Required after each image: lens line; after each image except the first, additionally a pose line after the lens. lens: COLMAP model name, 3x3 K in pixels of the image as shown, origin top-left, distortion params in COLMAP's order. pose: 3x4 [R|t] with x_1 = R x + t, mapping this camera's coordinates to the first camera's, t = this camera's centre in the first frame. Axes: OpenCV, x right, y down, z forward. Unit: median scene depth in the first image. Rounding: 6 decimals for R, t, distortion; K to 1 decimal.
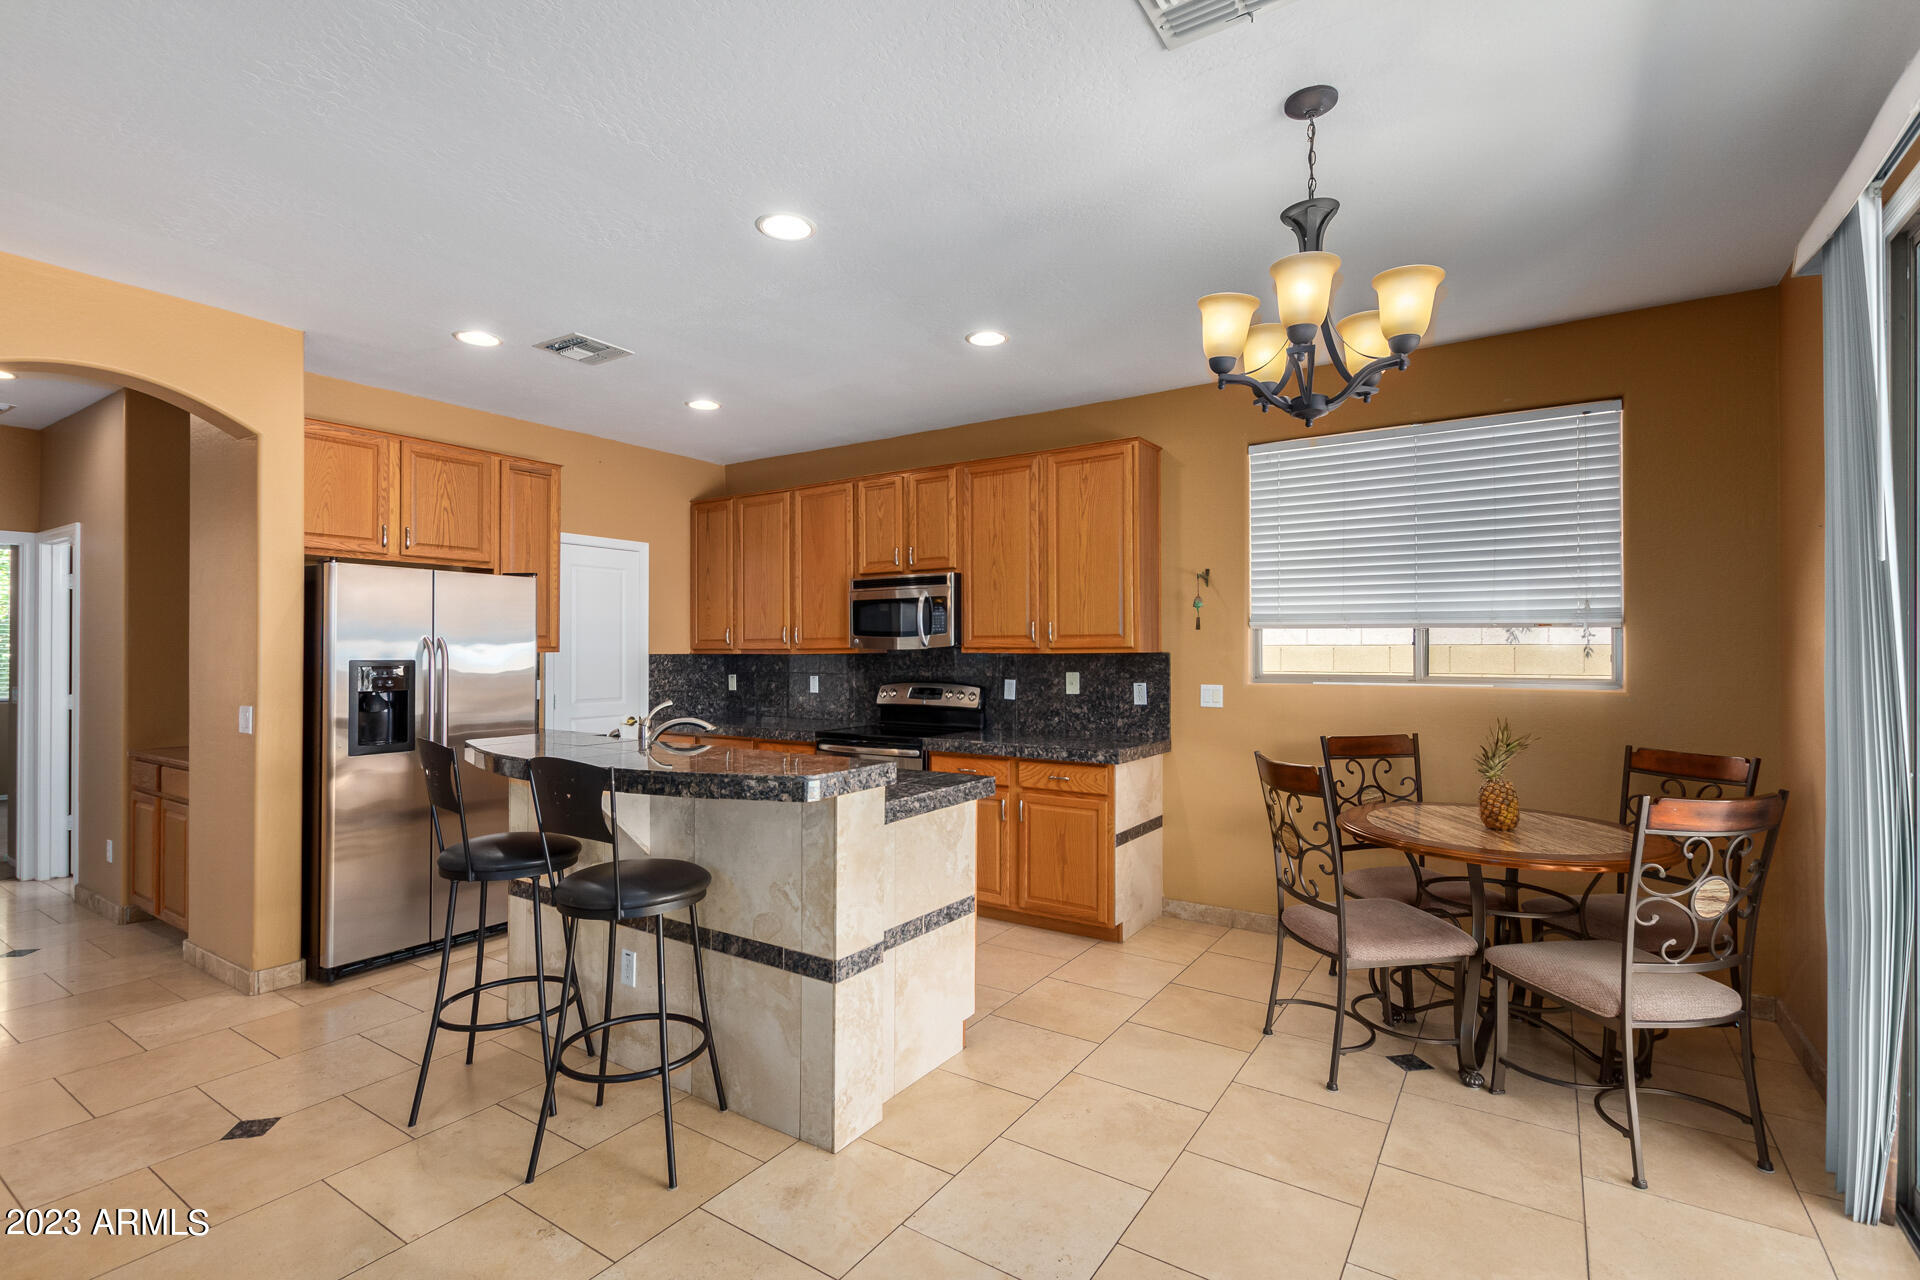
lens RADIAL K [[878.6, 0, 984.6], [0, 878.6, 646.8], [0, 0, 1]] dist [0.010134, -0.003840]
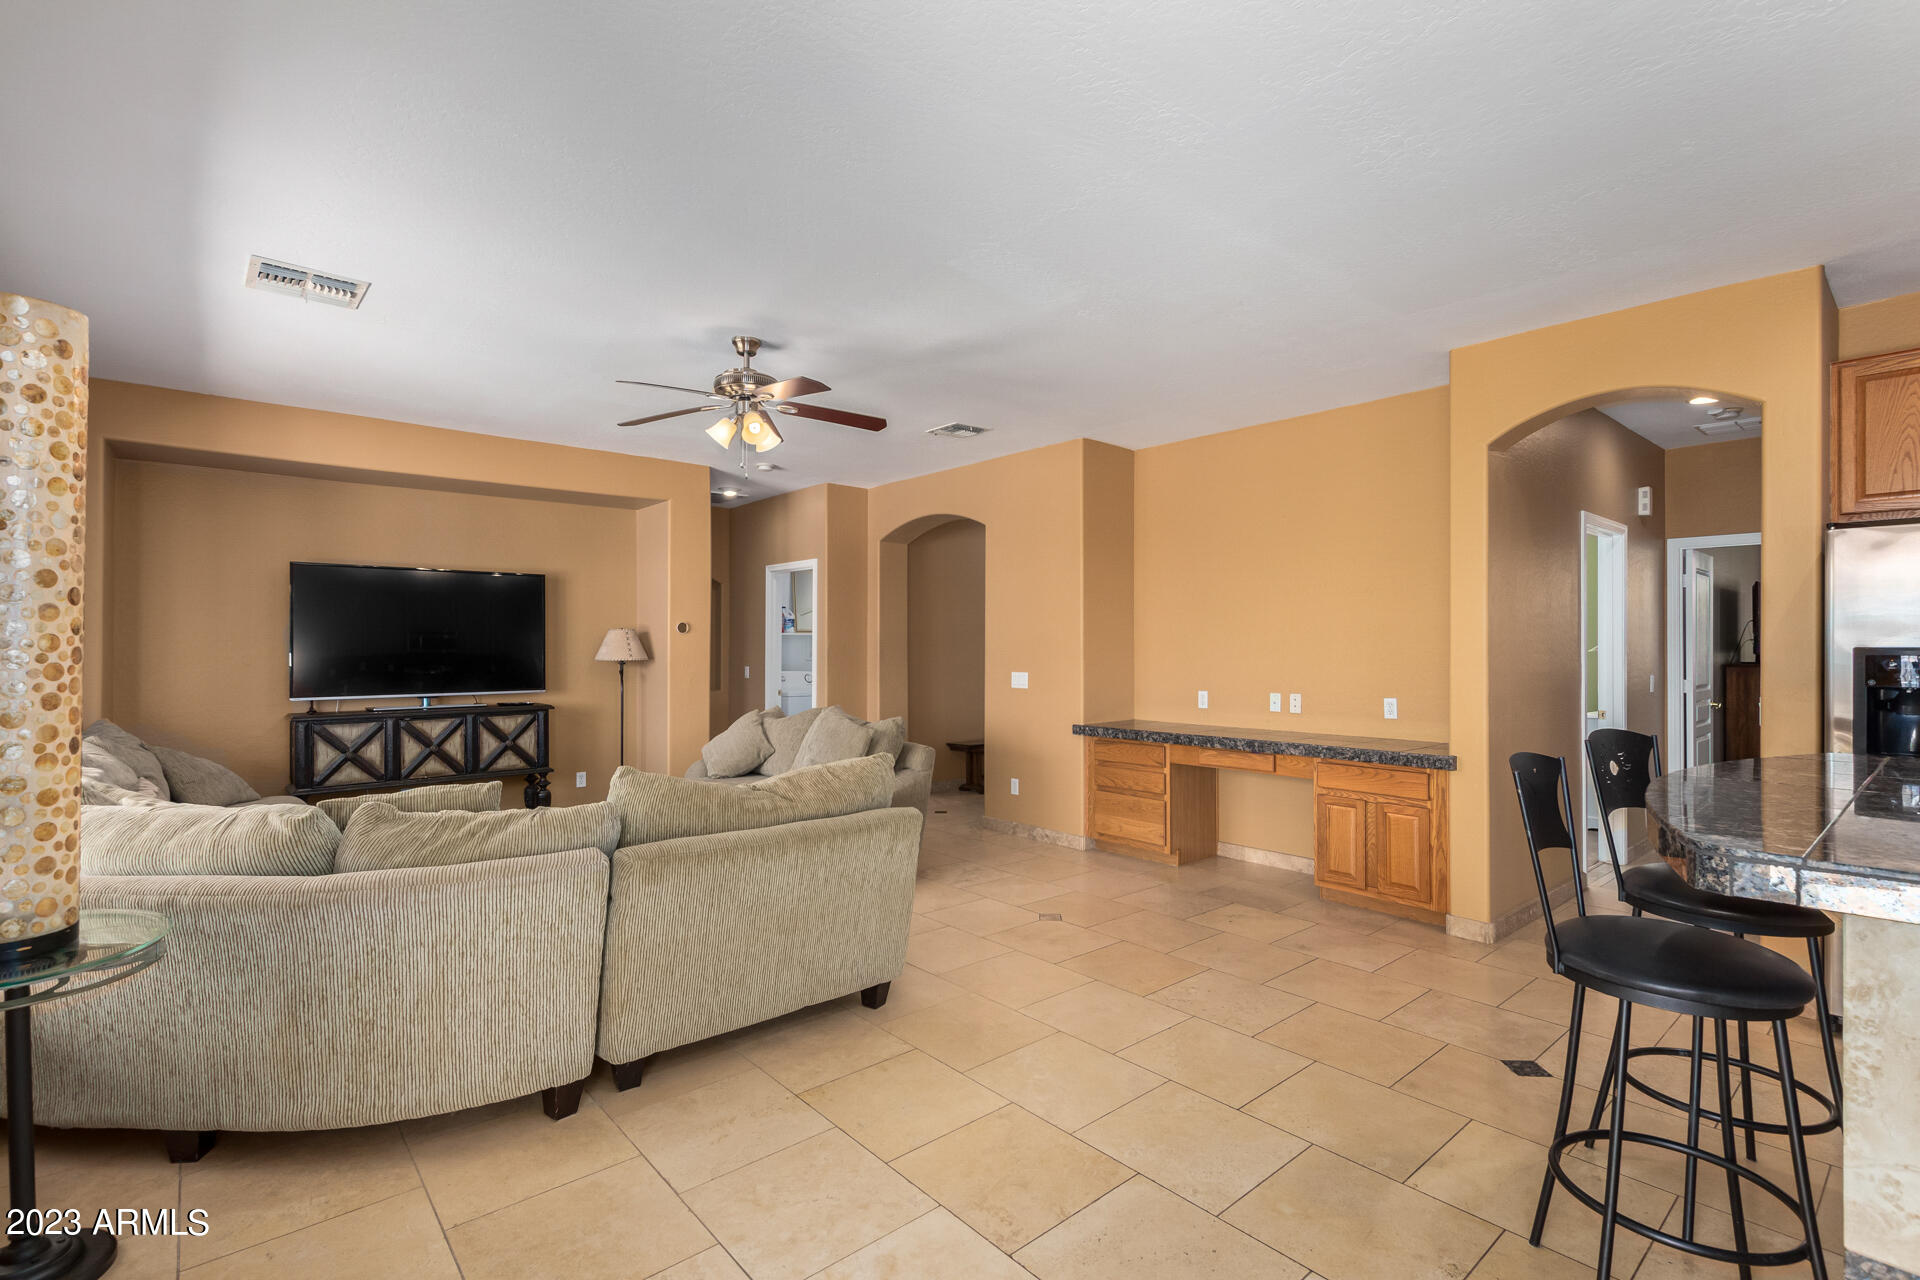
lens RADIAL K [[878.6, 0, 958.3], [0, 878.6, 649.7], [0, 0, 1]] dist [0.010134, -0.003840]
pose [[-0.275018, 0.005041, -0.961426, 0.216784], [0.004142, 0.999983, 0.004058, 0.007798], [0.961430, -0.002866, -0.275034, 0.320664]]
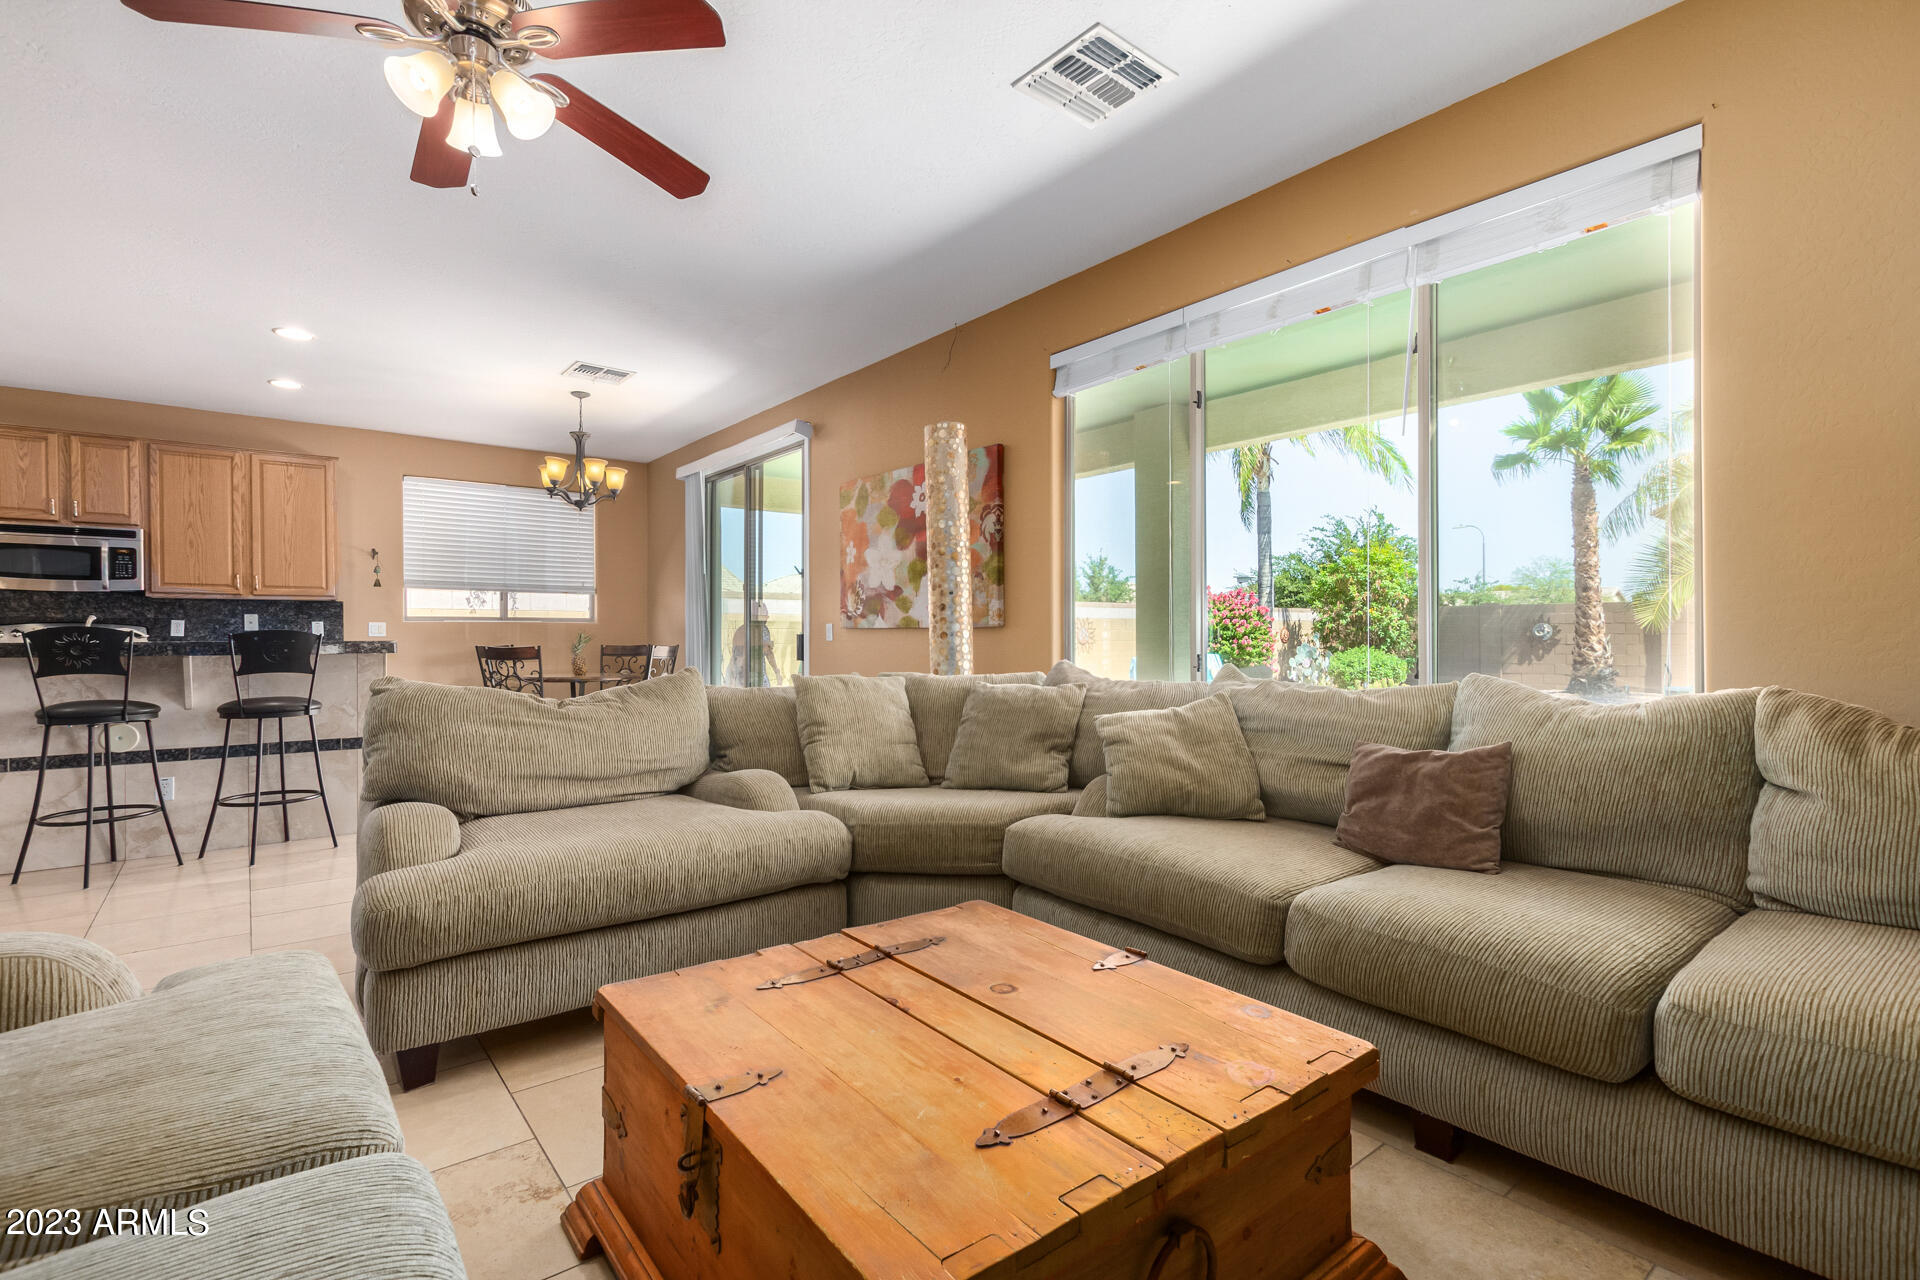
lens RADIAL K [[878.6, 0, 972.1], [0, 878.6, 639.4], [0, 0, 1]] dist [0.010134, -0.003840]
pose [[0.304738, -0.001636, 0.952435, -0.849530], [0.000983, 0.999999, 0.001404, 0.066756], [-0.952436, 0.000508, 0.304739, -0.457580]]
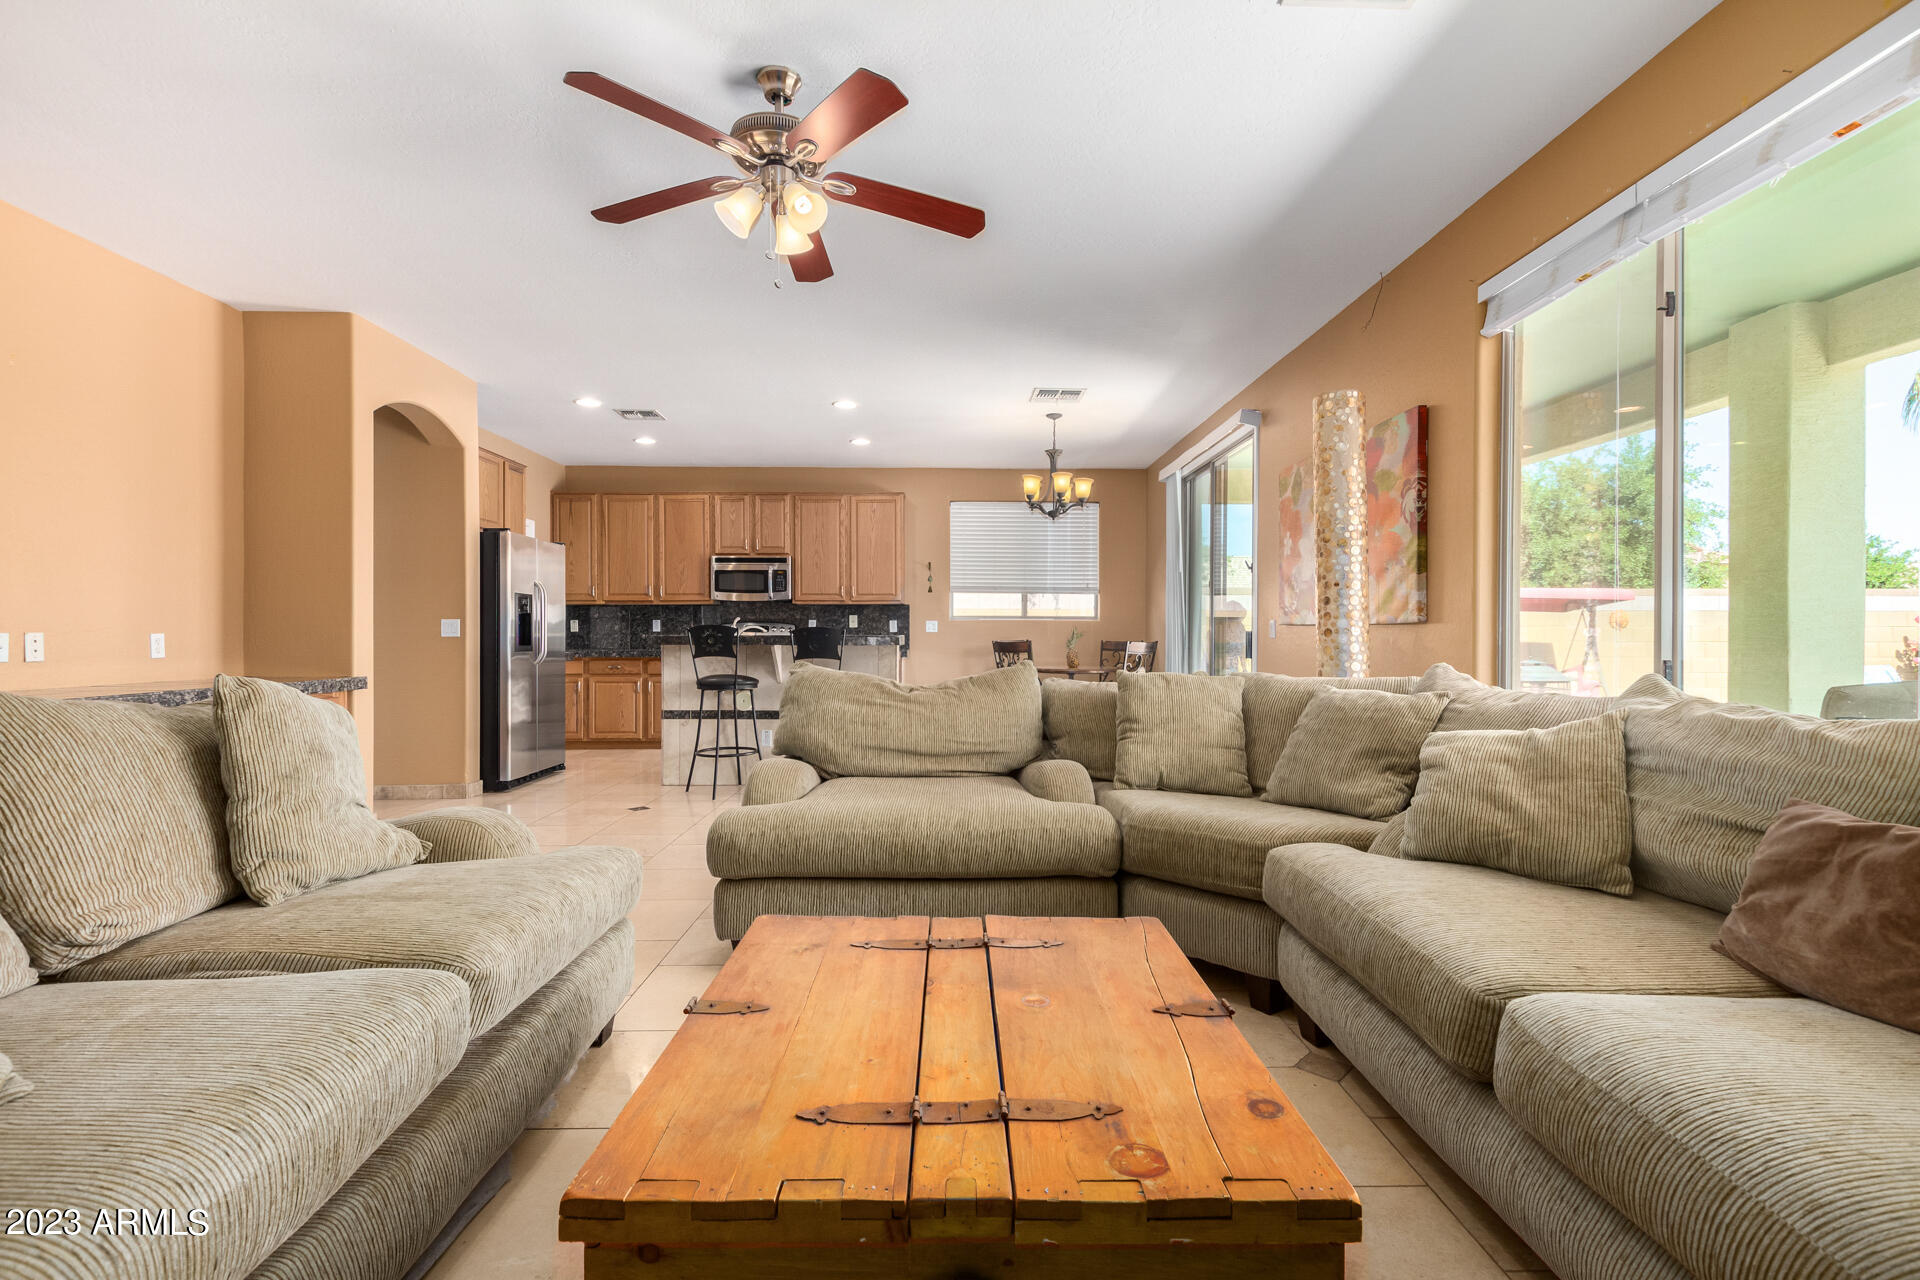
lens RADIAL K [[878.6, 0, 971.8], [0, 878.6, 632.1], [0, 0, 1]] dist [0.010134, -0.003840]
pose [[0.819757, 0.004851, 0.572690, -0.731744], [-0.004073, 0.999988, -0.002641, 0.067117], [-0.572696, -0.000168, 0.819767, -0.612544]]
